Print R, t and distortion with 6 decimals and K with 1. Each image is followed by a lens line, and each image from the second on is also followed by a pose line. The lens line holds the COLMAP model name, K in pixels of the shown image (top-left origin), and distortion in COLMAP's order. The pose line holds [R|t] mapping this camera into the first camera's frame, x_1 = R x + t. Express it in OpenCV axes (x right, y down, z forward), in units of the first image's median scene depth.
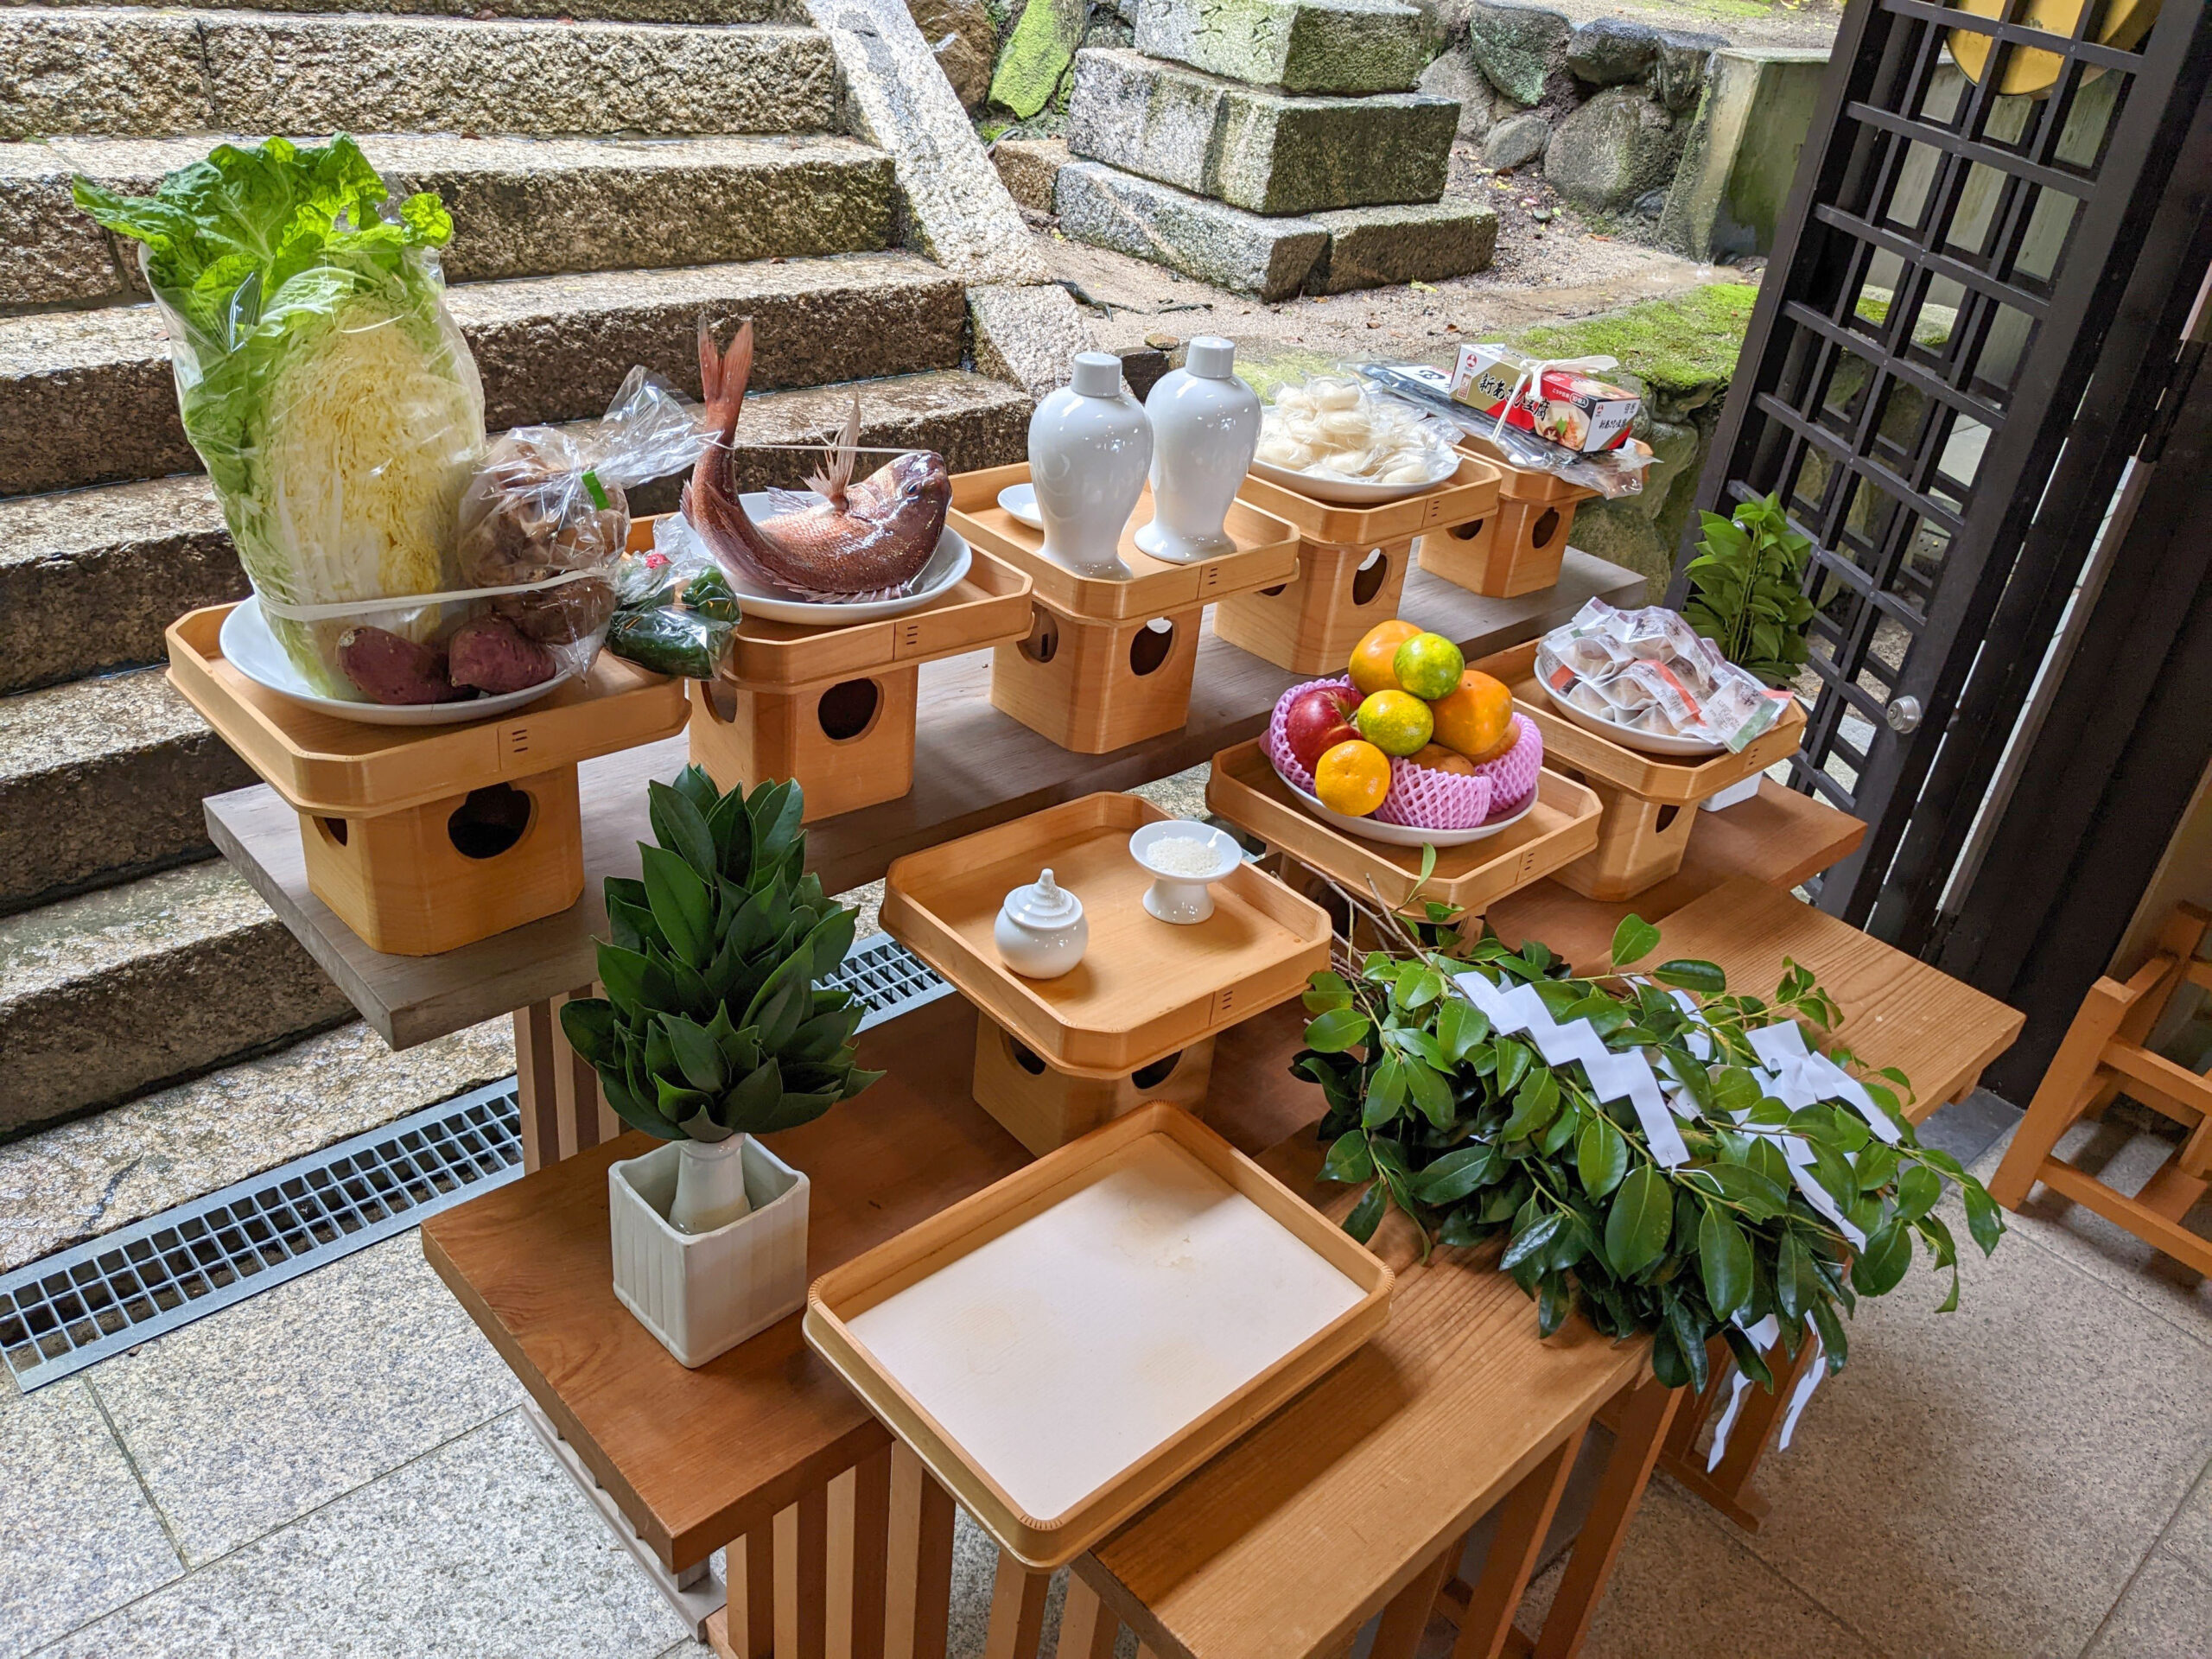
lens RADIAL K [[1718.9, 0, 1109.2], [0, 1718.9, 833.1], [0, 0, 1]] dist [0.003035, 0.000746]
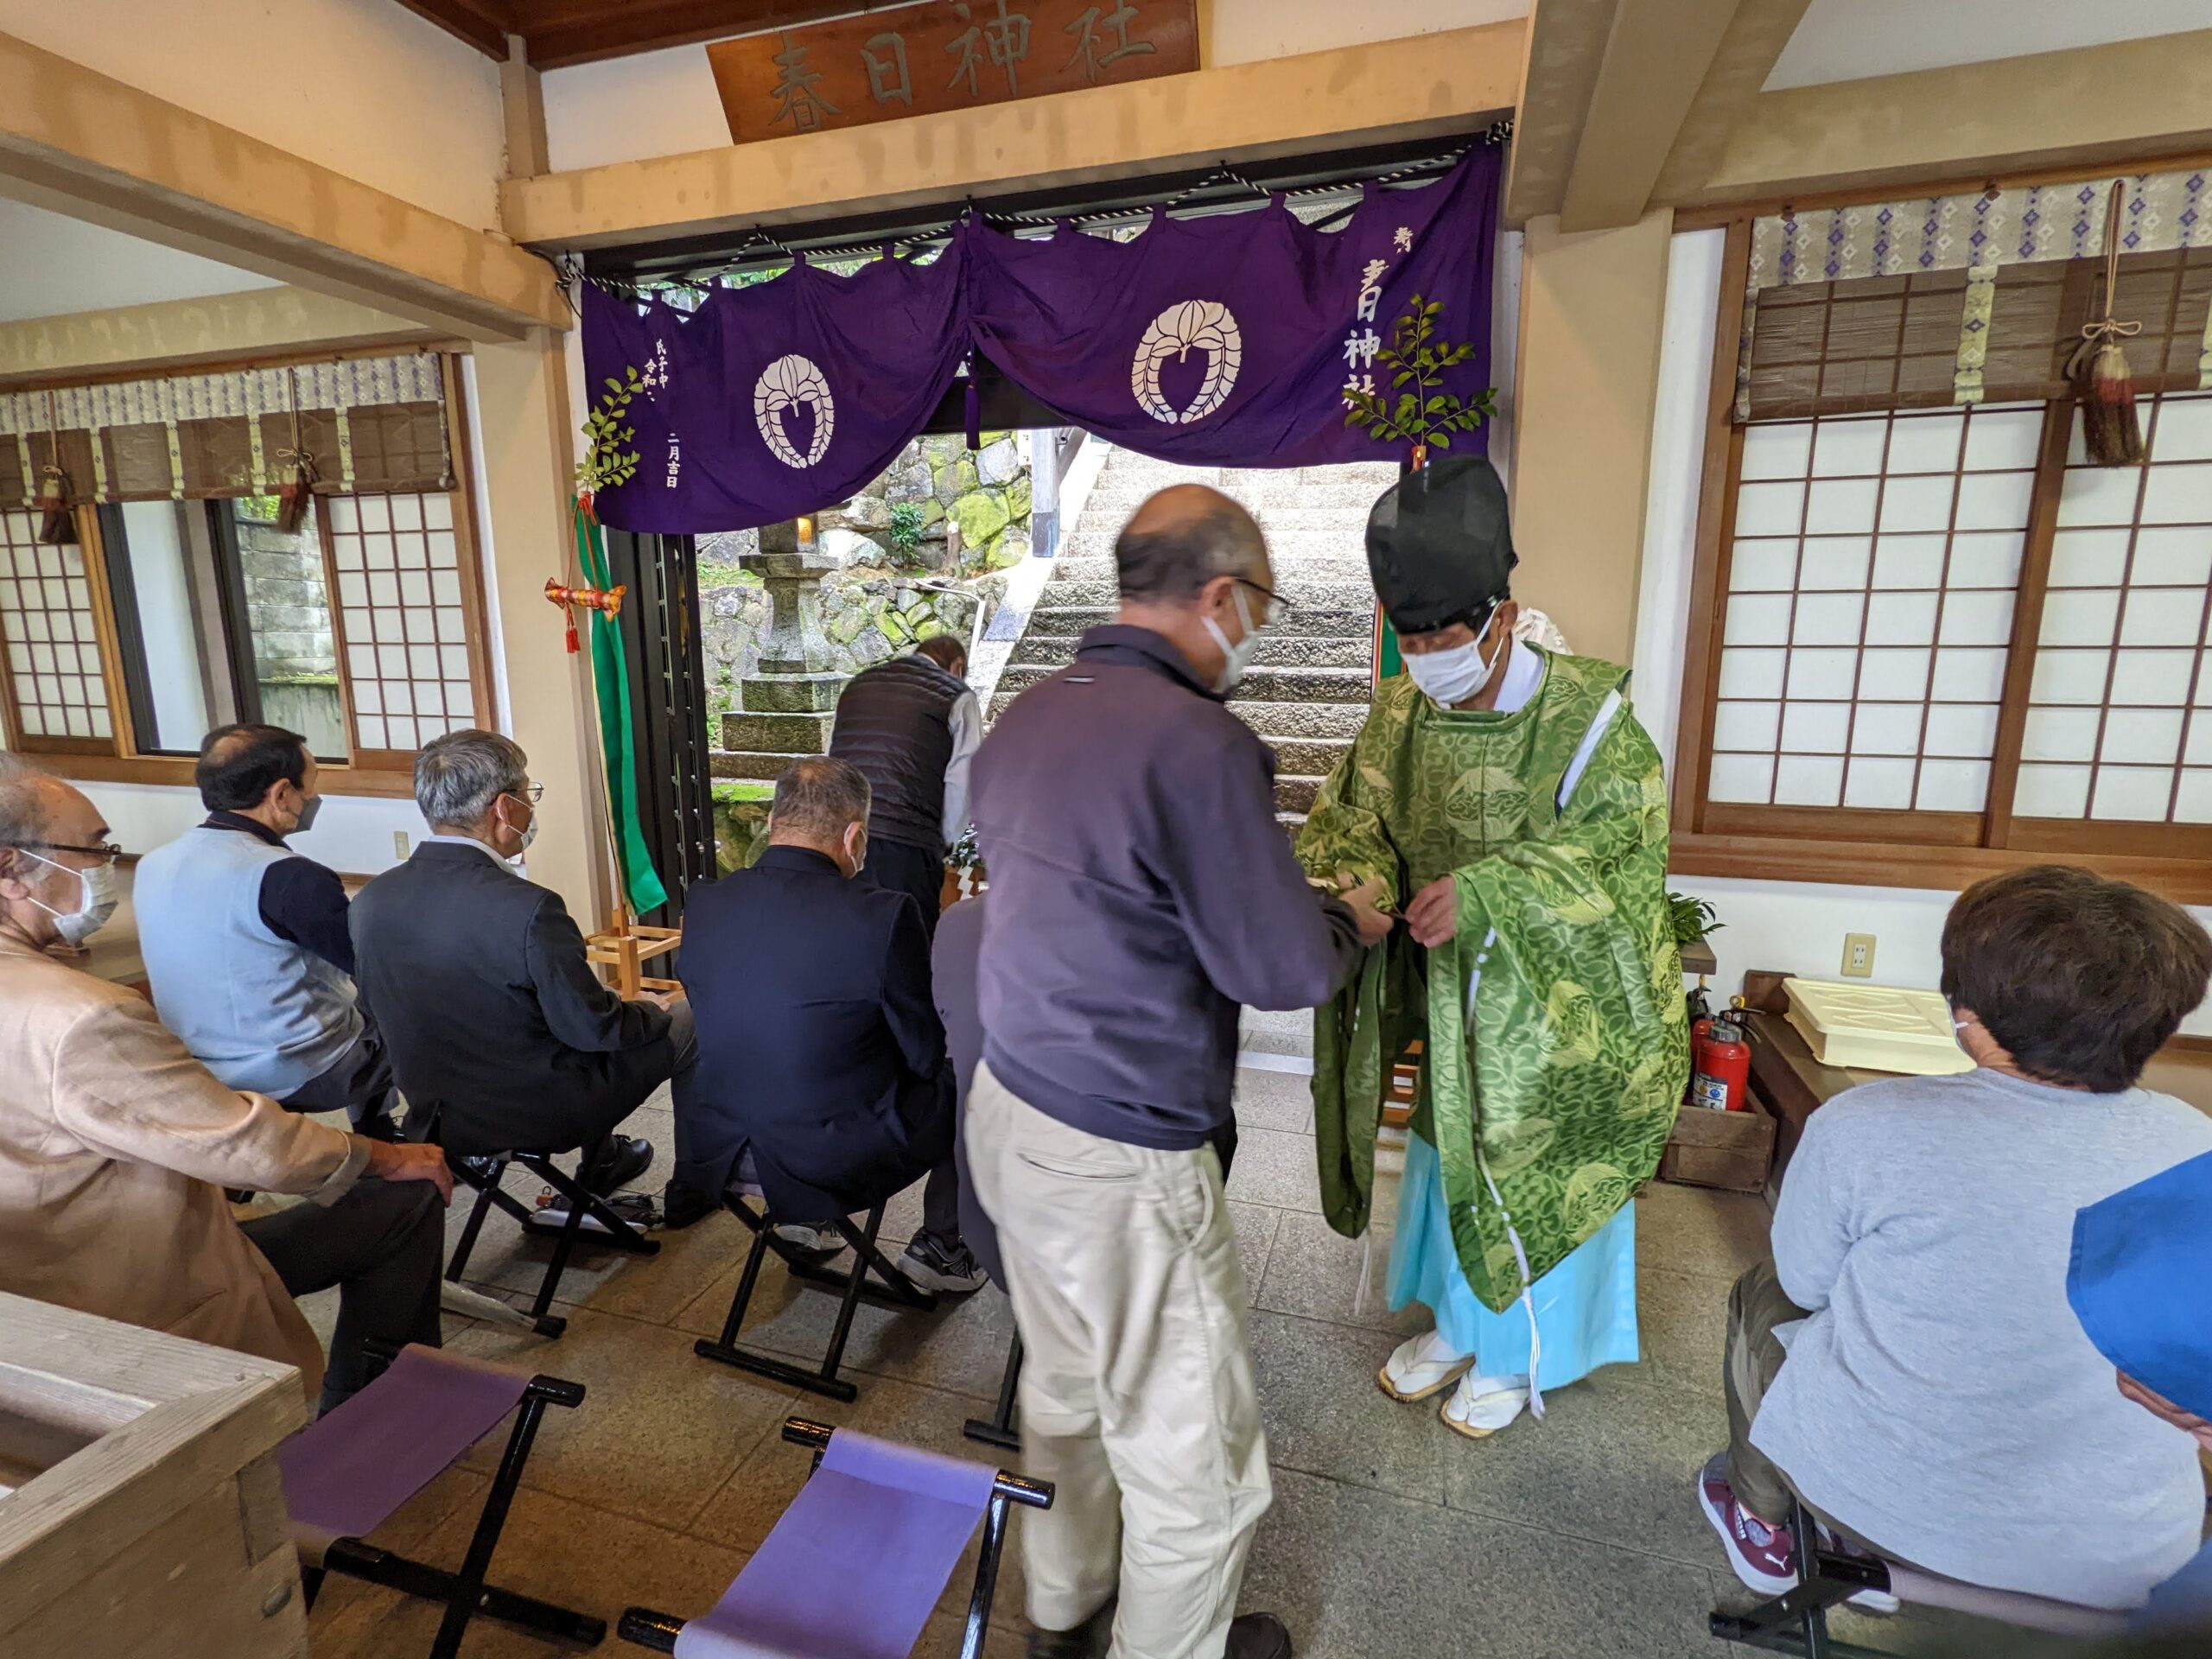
lens RADIAL K [[1062.8, 0, 1115.8], [0, 1062.8, 830.9], [0, 0, 1]] dist [0.001804, 0.004224]
pose [[0.490188, 0.042120, -0.870598, 1.090775], [-0.399424, 0.898637, -0.181418, 0.189540], [0.774710, 0.436667, 0.457325, -0.014470]]
